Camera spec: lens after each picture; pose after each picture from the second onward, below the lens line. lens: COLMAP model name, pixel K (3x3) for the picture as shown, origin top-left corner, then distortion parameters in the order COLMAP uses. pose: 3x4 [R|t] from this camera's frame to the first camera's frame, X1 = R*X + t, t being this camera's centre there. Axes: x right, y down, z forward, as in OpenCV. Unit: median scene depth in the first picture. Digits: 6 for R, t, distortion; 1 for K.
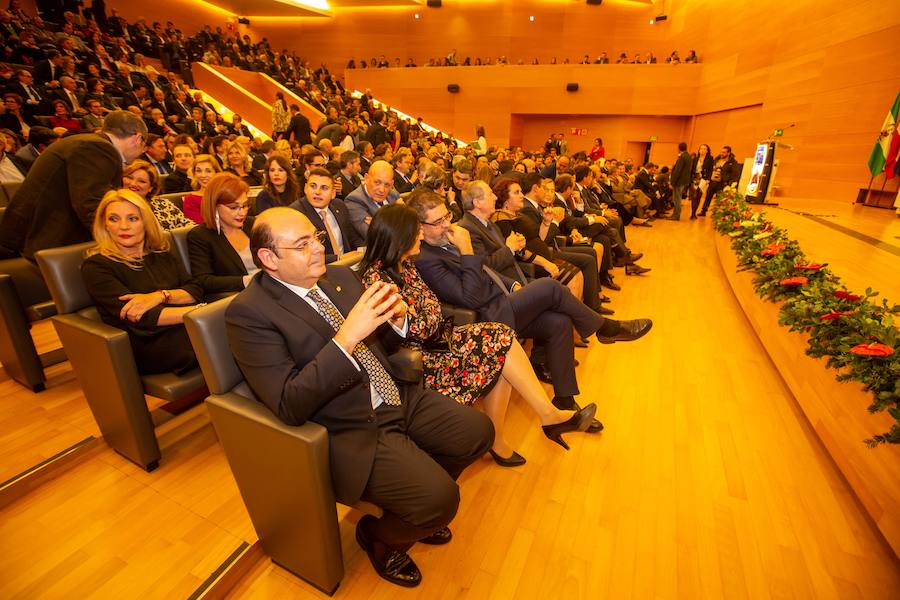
lens RADIAL K [[411.8, 0, 450.9], [0, 411.8, 288.7], [0, 0, 1]] dist [-0.041093, 0.010082]
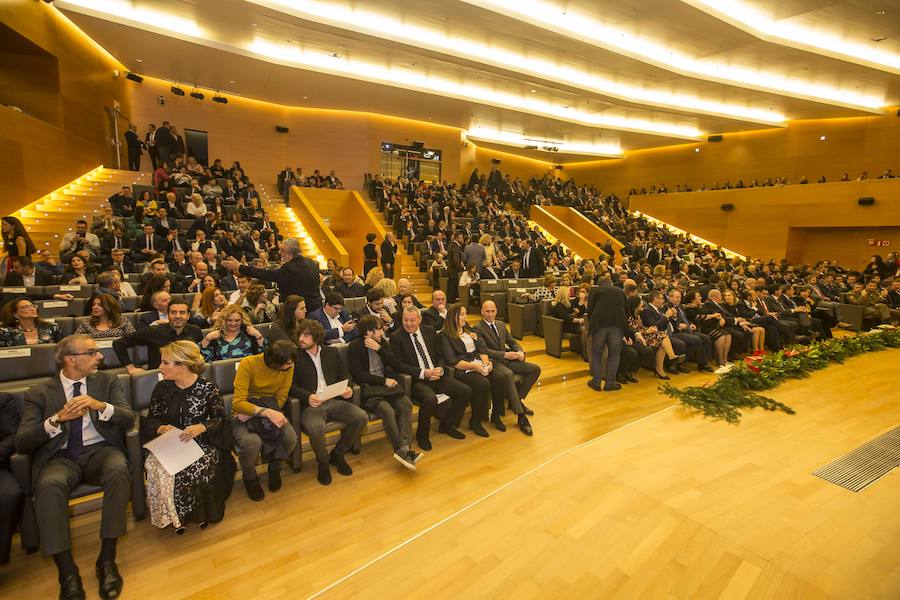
lens RADIAL K [[411.8, 0, 450.9], [0, 411.8, 288.7], [0, 0, 1]] dist [-0.041093, 0.010082]
pose [[0.804755, 0.067082, -0.589804, 0.073332], [-0.195997, 0.967899, -0.157342, 0.066374], [0.560316, 0.242222, 0.792070, -0.303433]]
